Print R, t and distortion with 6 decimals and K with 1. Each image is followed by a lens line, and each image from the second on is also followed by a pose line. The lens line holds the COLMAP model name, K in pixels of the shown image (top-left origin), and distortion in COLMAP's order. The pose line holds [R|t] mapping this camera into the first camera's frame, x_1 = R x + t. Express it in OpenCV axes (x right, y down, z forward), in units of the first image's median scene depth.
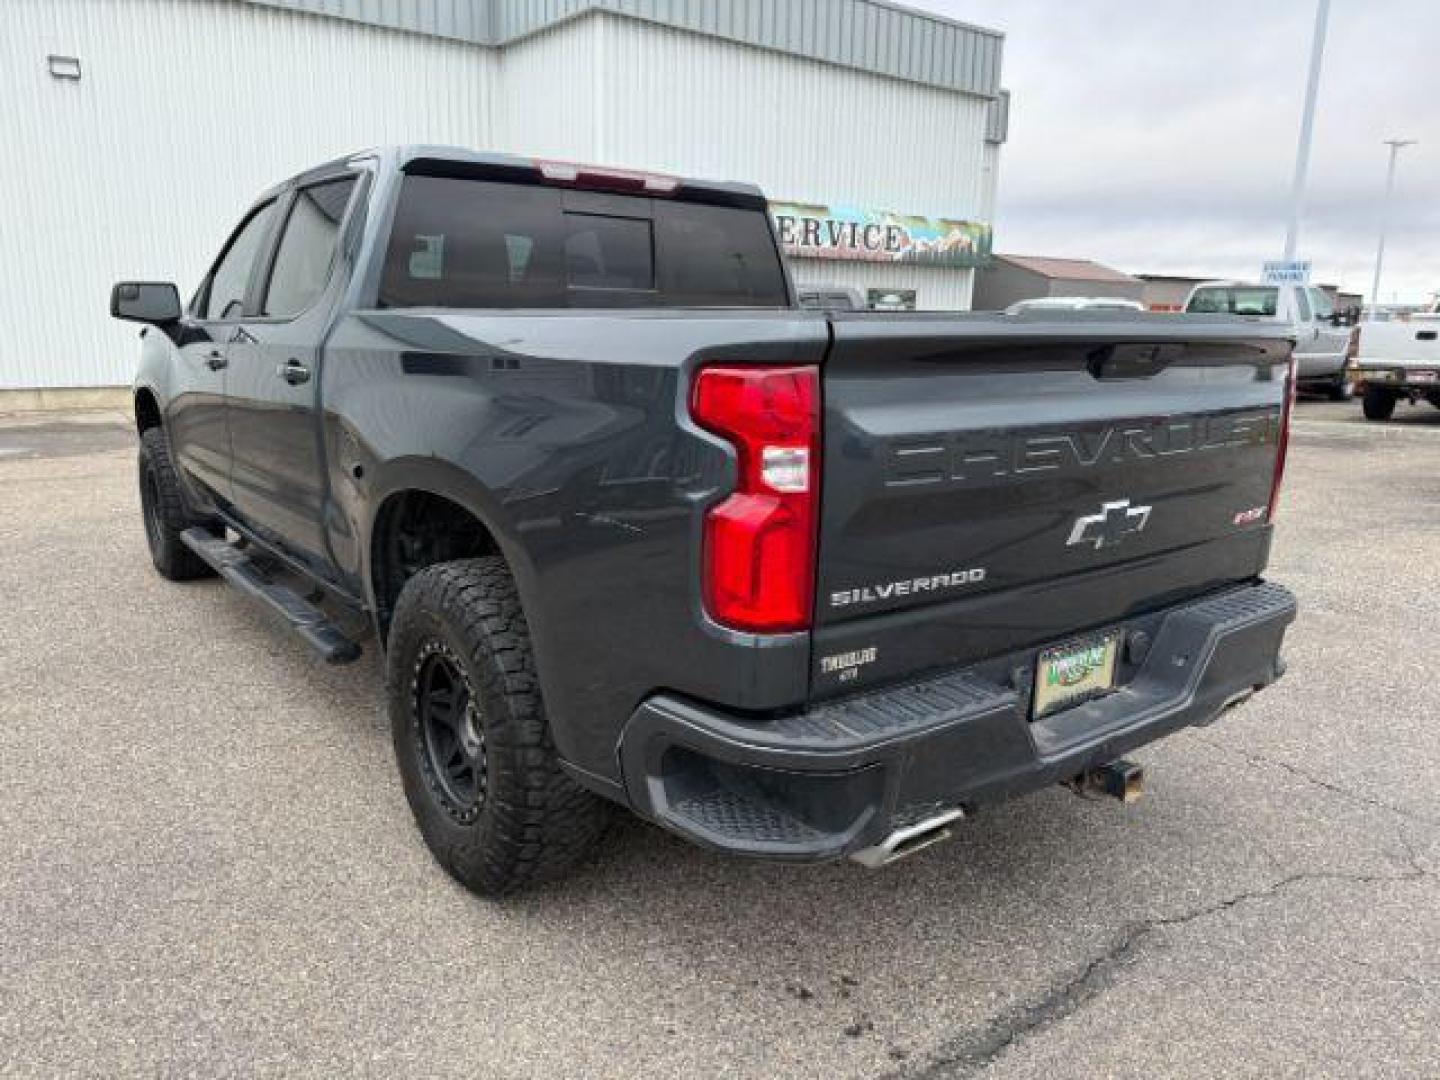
lens RADIAL K [[1027.6, 0, 720.6], [0, 1027.6, 543.3], [0, 0, 1]] dist [0.033818, -0.040328]
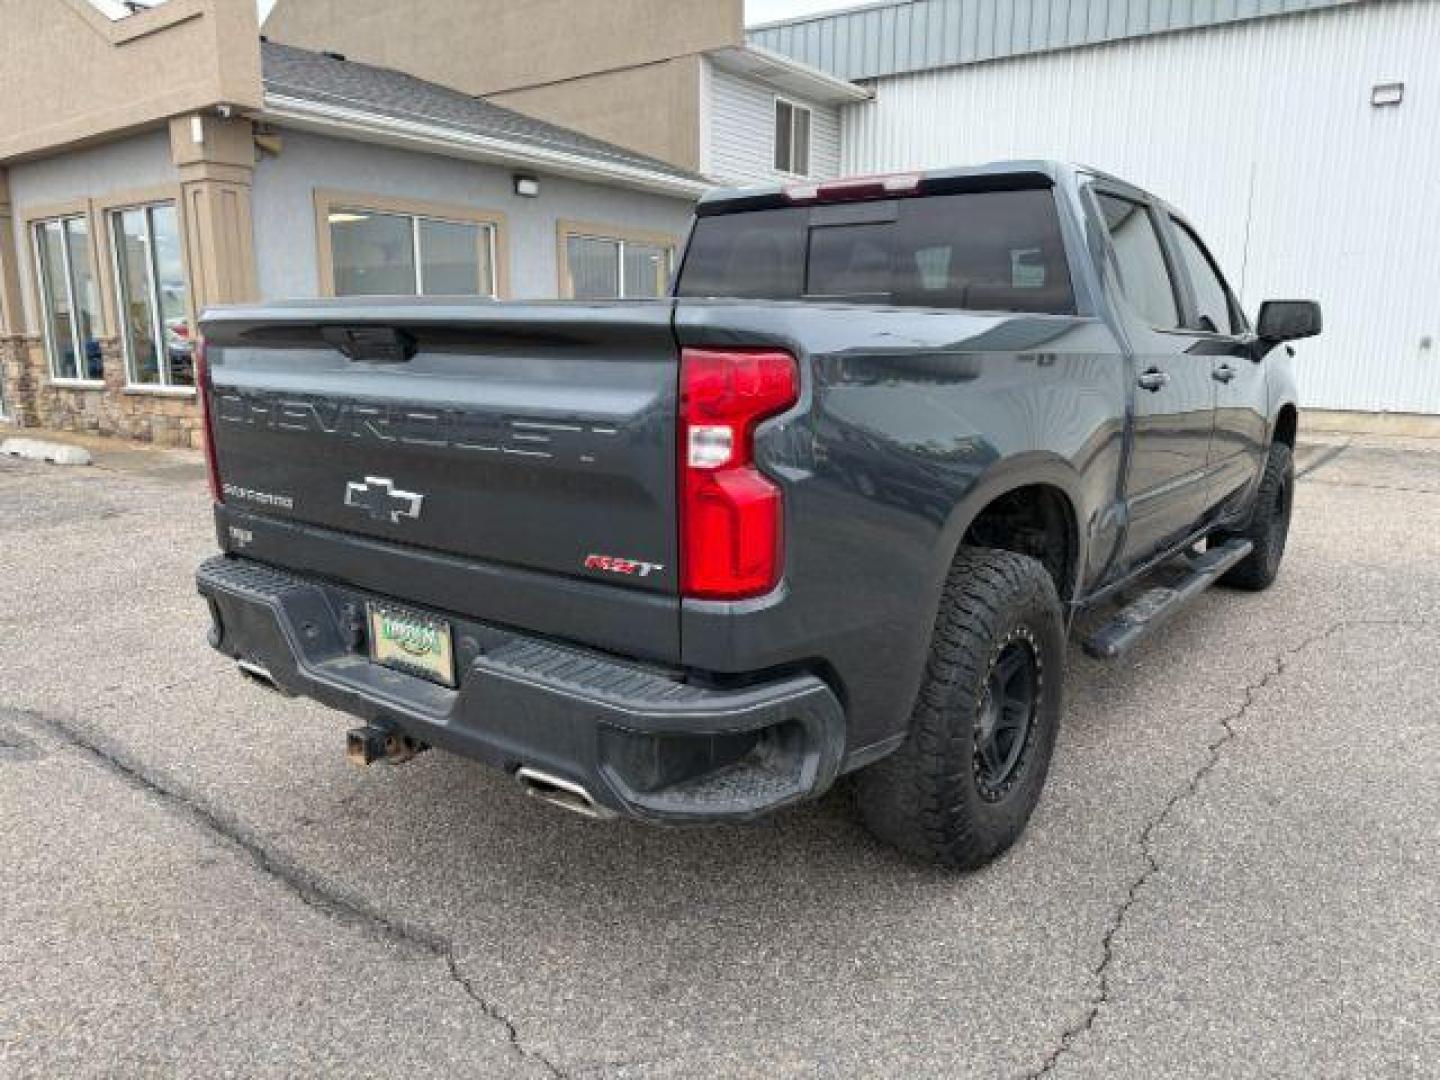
lens RADIAL K [[1027.6, 0, 717.8], [0, 1027.6, 542.1], [0, 0, 1]] dist [0.033818, -0.040328]
pose [[0.259992, 0.182050, -0.948294, 0.234297], [-0.209859, 0.969246, 0.128535, -0.029196], [0.942530, 0.165589, 0.290201, 0.162735]]
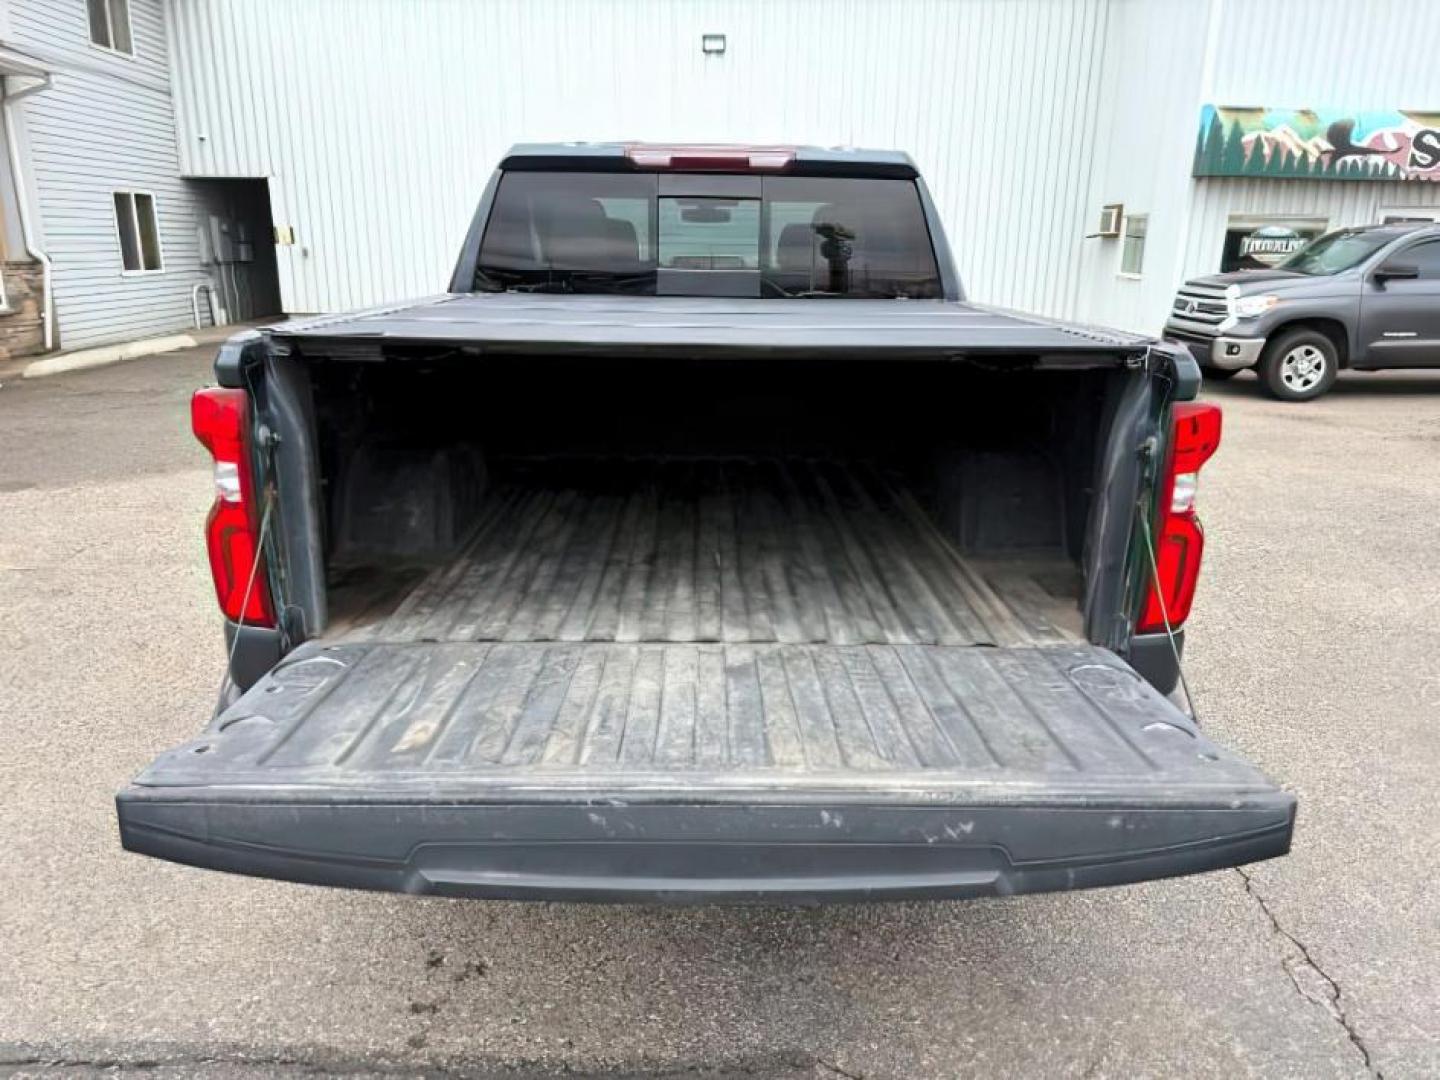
lens RADIAL K [[1027.6, 0, 721.9], [0, 1027.6, 537.4], [0, 0, 1]] dist [0.033818, -0.040328]
pose [[0.802579, 0.164197, -0.573503, 0.139476], [-0.131653, 0.986422, 0.098177, -0.023319], [0.581837, -0.003292, 0.813299, 0.048447]]
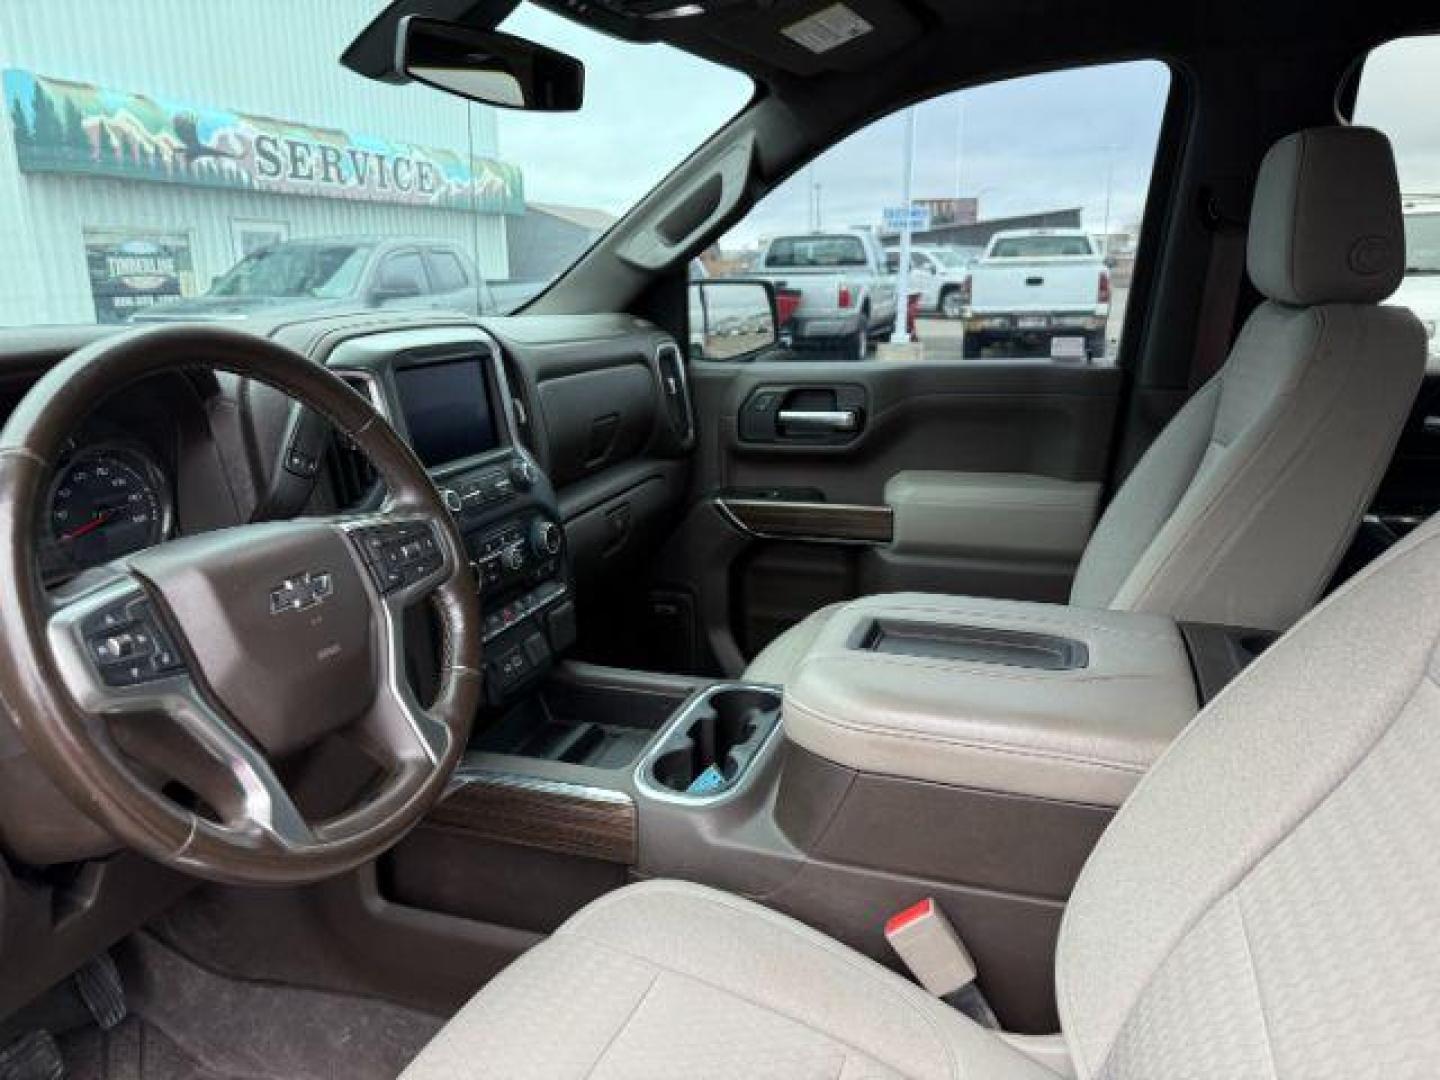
lens RADIAL K [[1027.6, 0, 713.2], [0, 1027.6, 526.0], [0, 0, 1]] dist [0.033818, -0.040328]
pose [[0.843320, -0.154667, 0.514673, -0.136493], [0.140435, 0.987837, 0.066748, -0.074150], [-0.518737, 0.015988, 0.854784, 0.297791]]
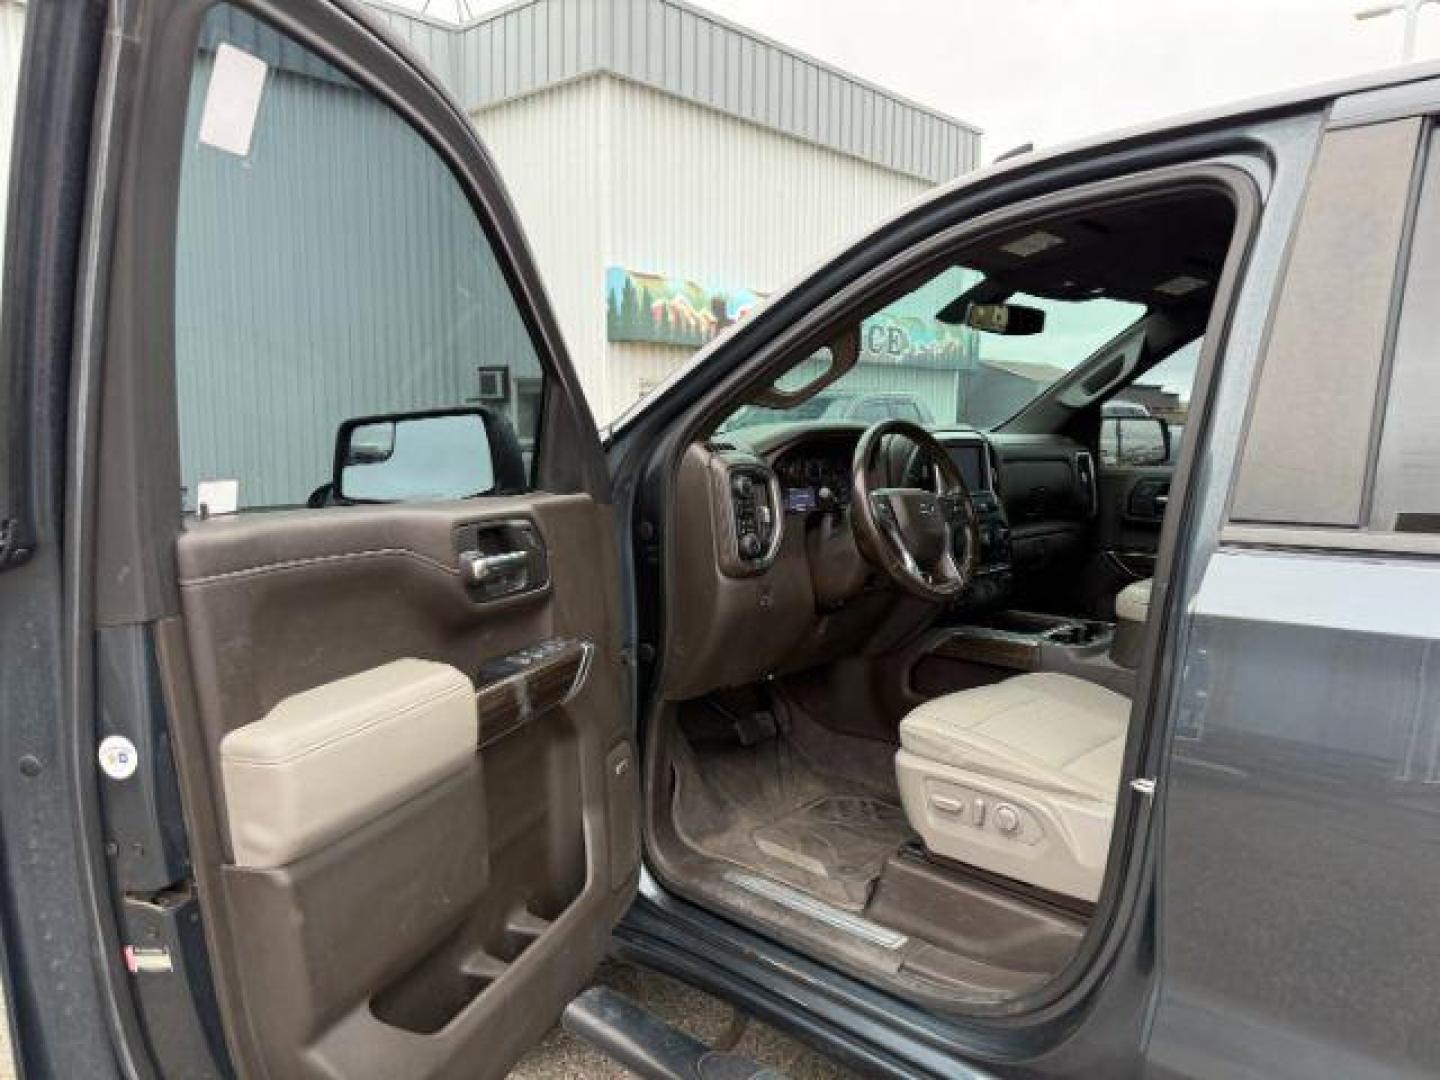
lens RADIAL K [[1027.6, 0, 712.5], [0, 1027.6, 559.9], [0, 0, 1]] dist [0.033818, -0.040328]
pose [[0.988624, -0.019485, 0.149144, -0.185665], [0.031687, 0.996301, -0.079878, -0.049115], [-0.147035, 0.083695, 0.985584, 0.201706]]
